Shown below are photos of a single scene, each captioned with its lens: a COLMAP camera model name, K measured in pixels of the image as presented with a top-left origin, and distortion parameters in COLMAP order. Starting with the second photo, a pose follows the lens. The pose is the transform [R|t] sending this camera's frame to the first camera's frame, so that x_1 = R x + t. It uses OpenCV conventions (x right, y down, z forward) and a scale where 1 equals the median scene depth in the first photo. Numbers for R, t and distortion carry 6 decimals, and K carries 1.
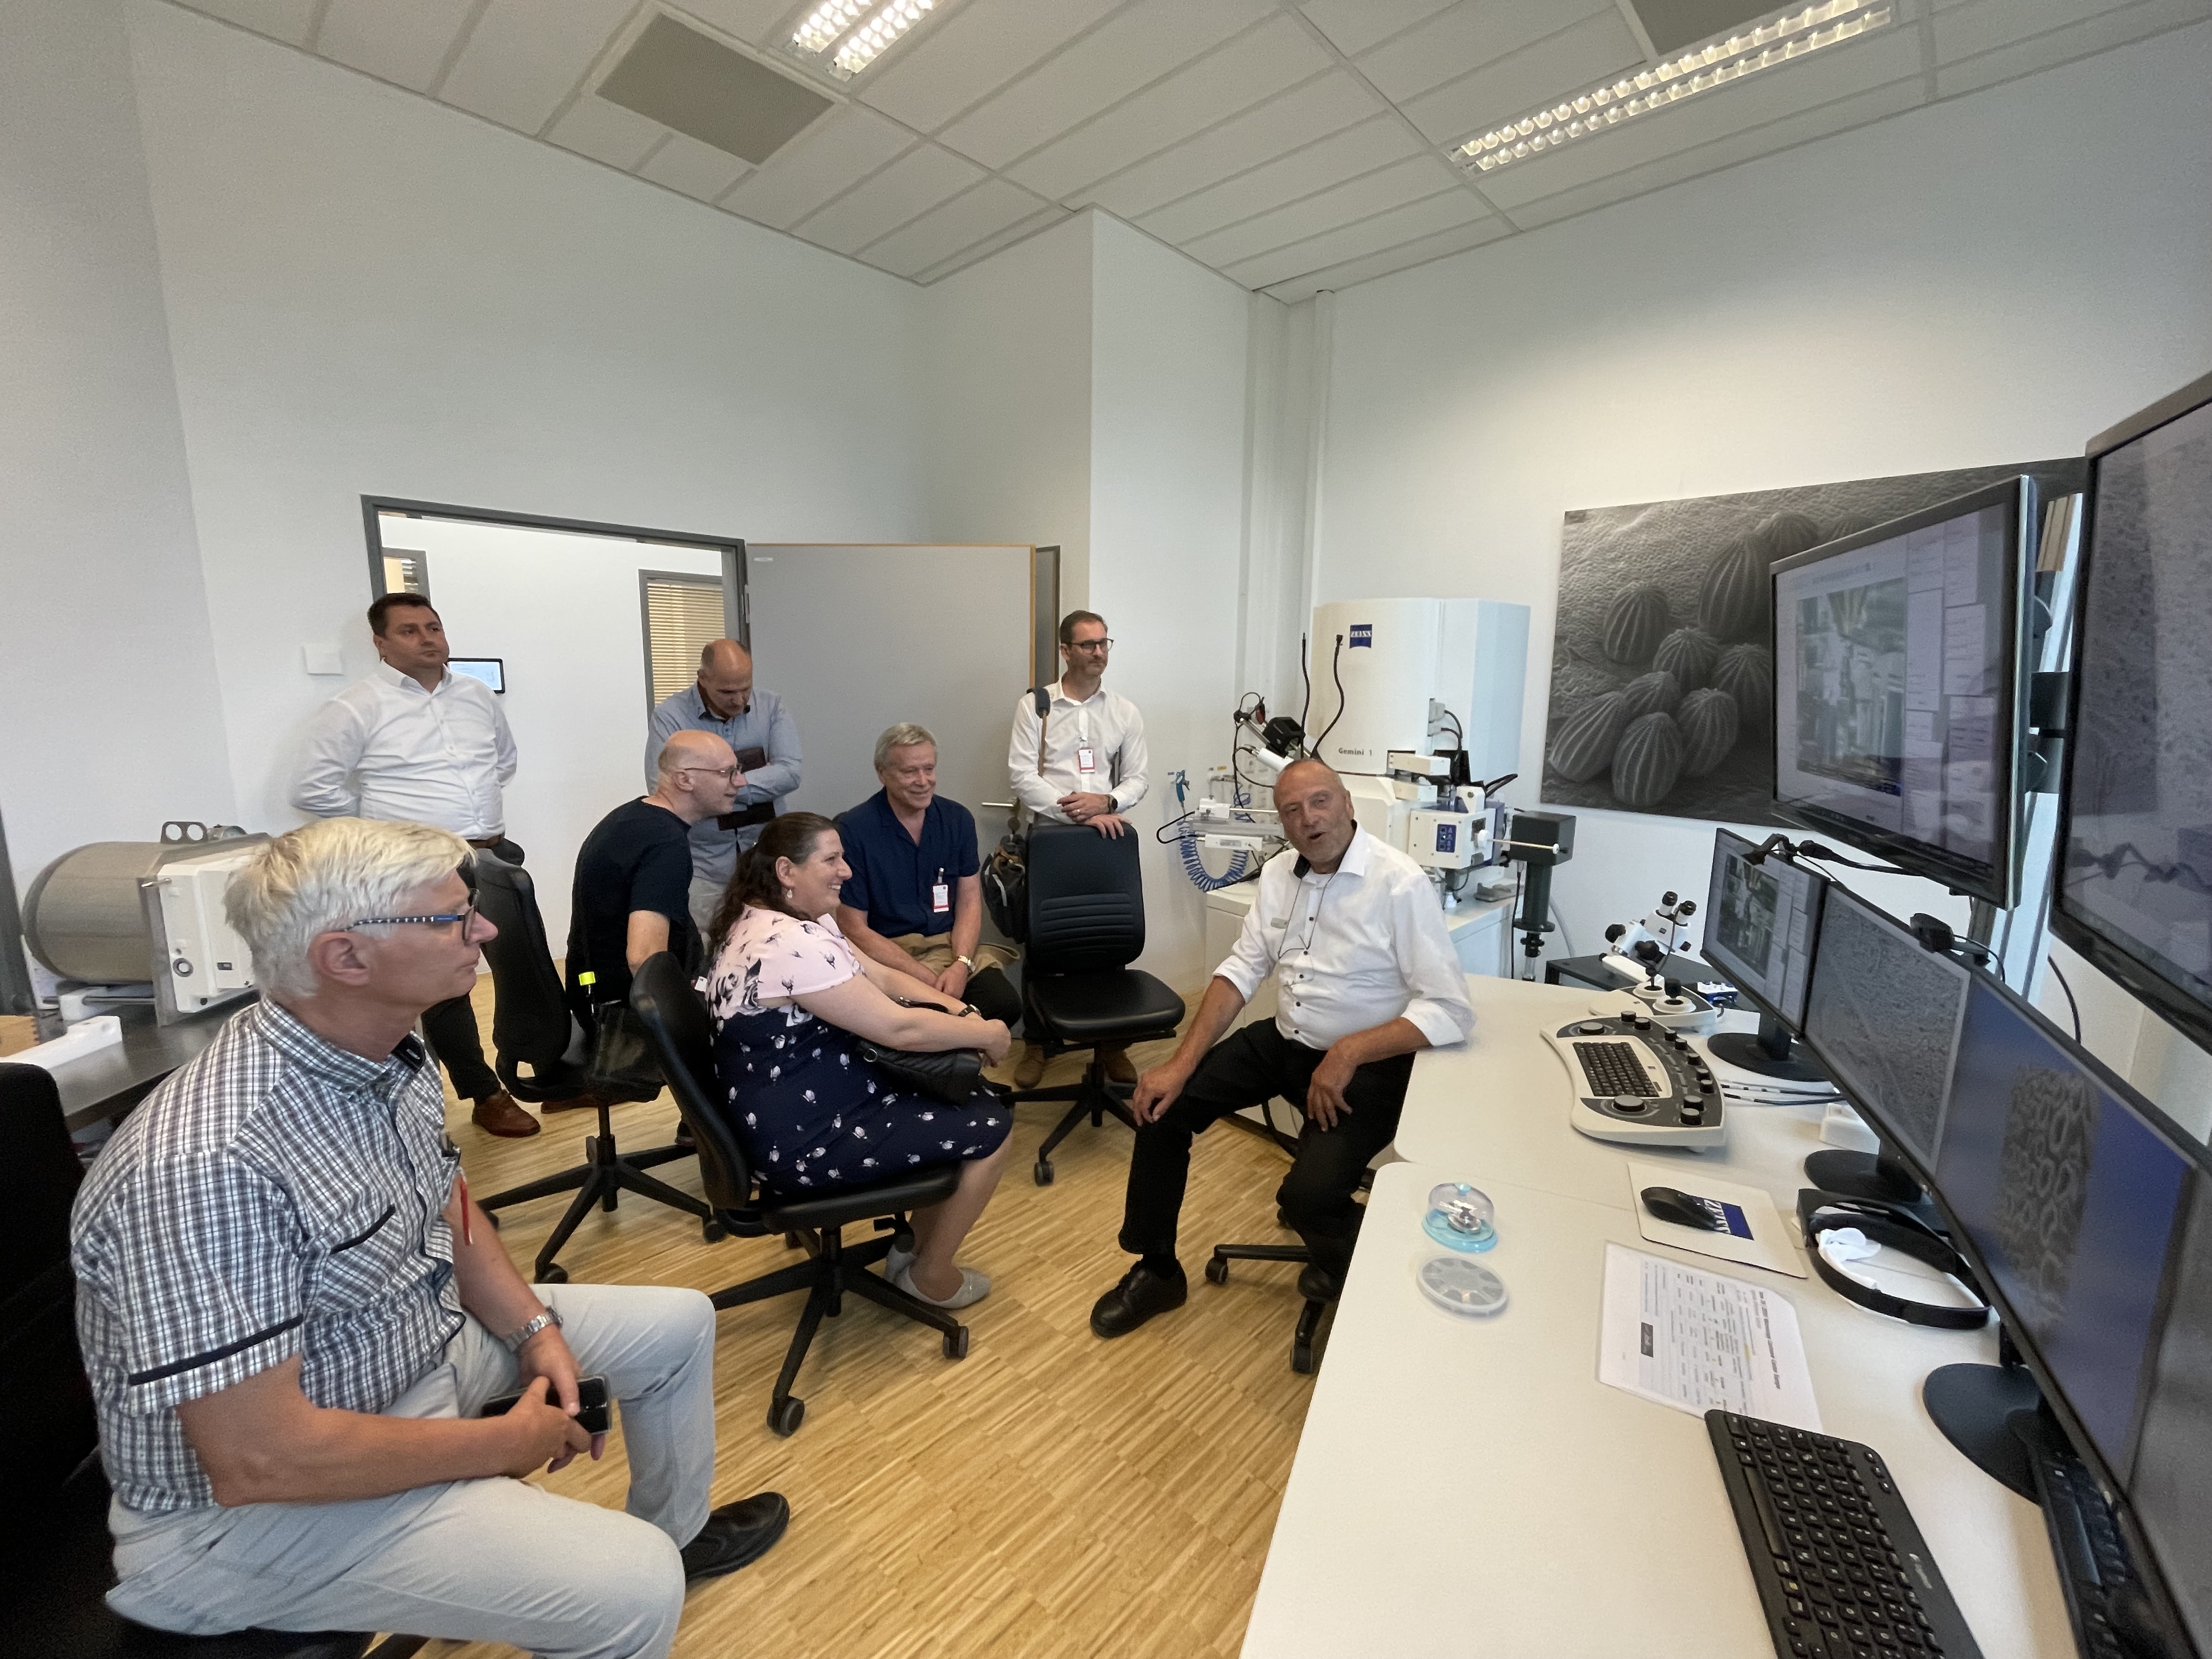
lens RADIAL K [[900.2, 0, 1106.0], [0, 900.2, 829.5], [0, 0, 1]] dist [-0.000118, 0.000014]
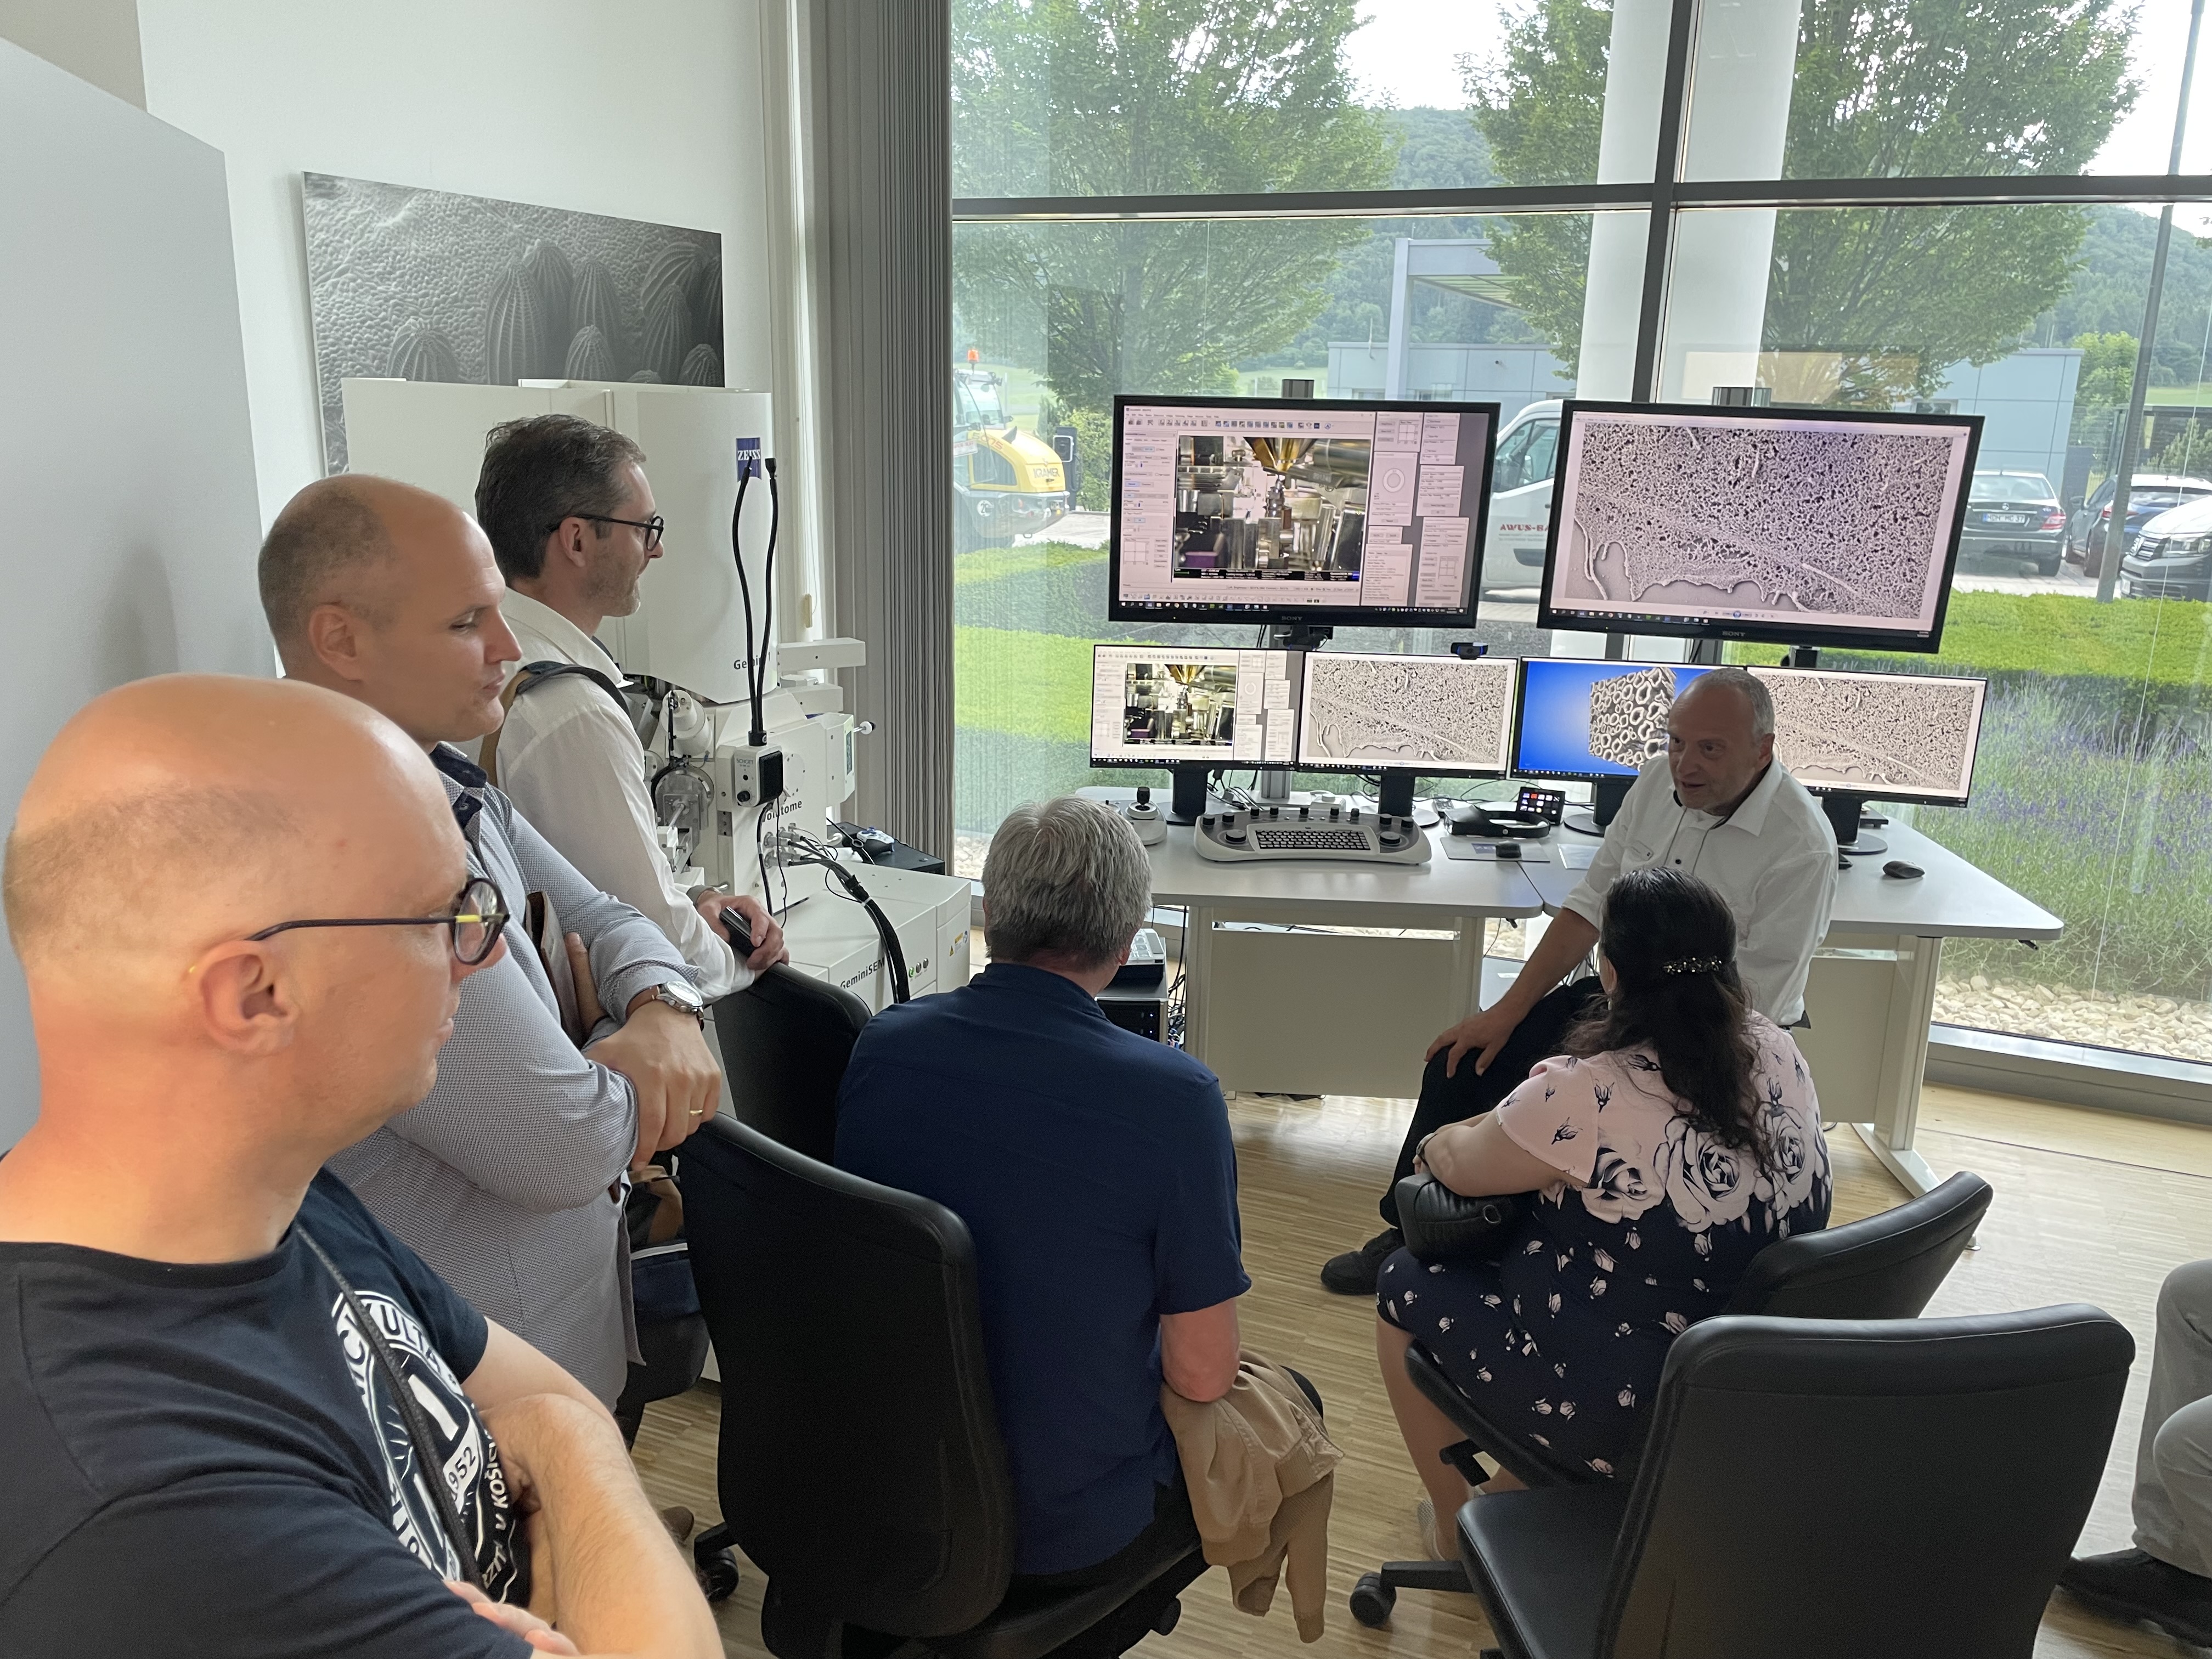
lens RADIAL K [[1763.1, 0, 1106.0], [0, 1763.1, 829.5], [0, 0, 1]] dist [0.001572, 0.000473]
pose [[-0.334514, -0.262434, 0.905113, -0.781742], [0.128078, 0.938871, 0.319558, -0.290129], [-0.933647, 0.222822, -0.280453, 1.041333]]
